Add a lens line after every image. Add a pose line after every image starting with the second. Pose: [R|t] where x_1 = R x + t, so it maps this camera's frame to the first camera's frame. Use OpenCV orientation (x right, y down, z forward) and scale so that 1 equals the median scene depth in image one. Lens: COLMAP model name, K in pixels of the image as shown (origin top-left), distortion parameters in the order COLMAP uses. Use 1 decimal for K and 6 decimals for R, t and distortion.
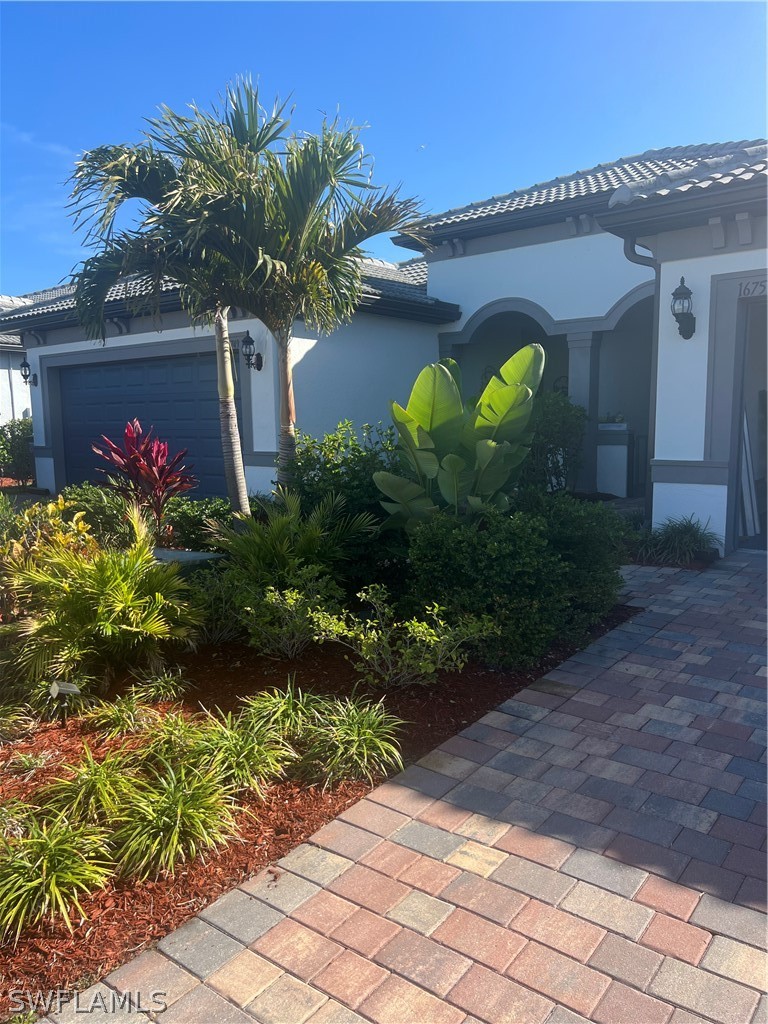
lens RADIAL K [[763.6, 0, 384.0], [0, 763.6, 512.0], [0, 0, 1]] dist [-0.000185, -0.000225]
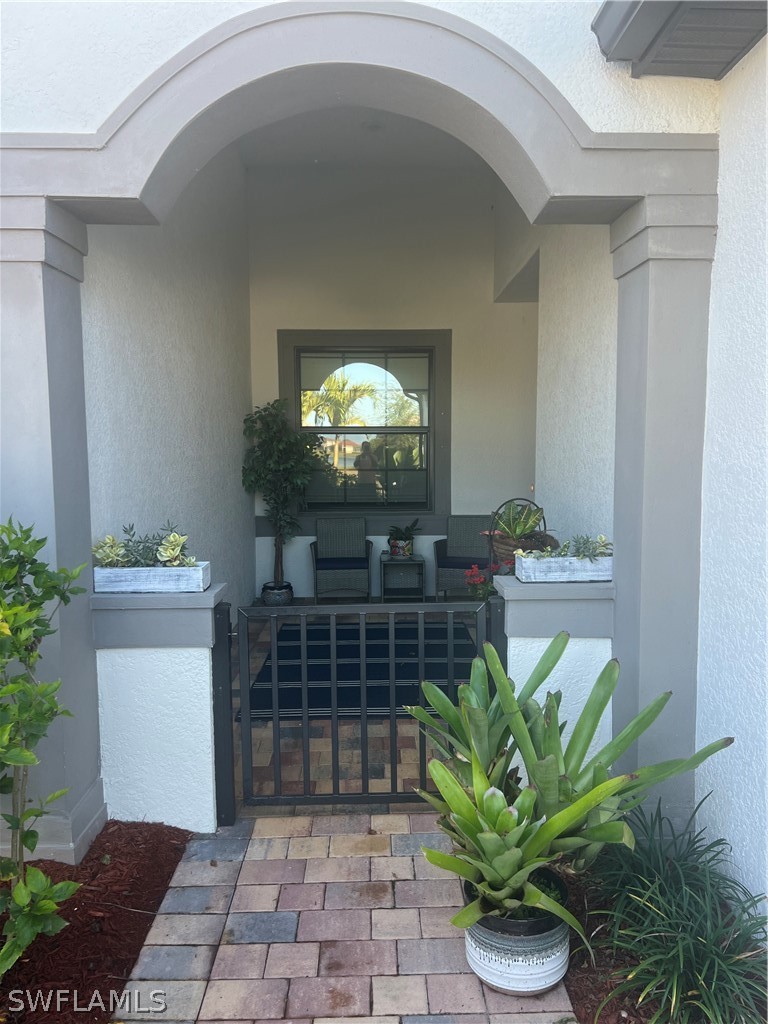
lens RADIAL K [[763.6, 0, 384.0], [0, 763.6, 512.0], [0, 0, 1]] dist [-0.000185, -0.000225]
pose [[0.773999, -0.052248, 0.631028, 0.197794], [0.081210, 0.996550, -0.017097, -0.125267], [-0.627958, 0.064479, 0.775572, 0.748629]]
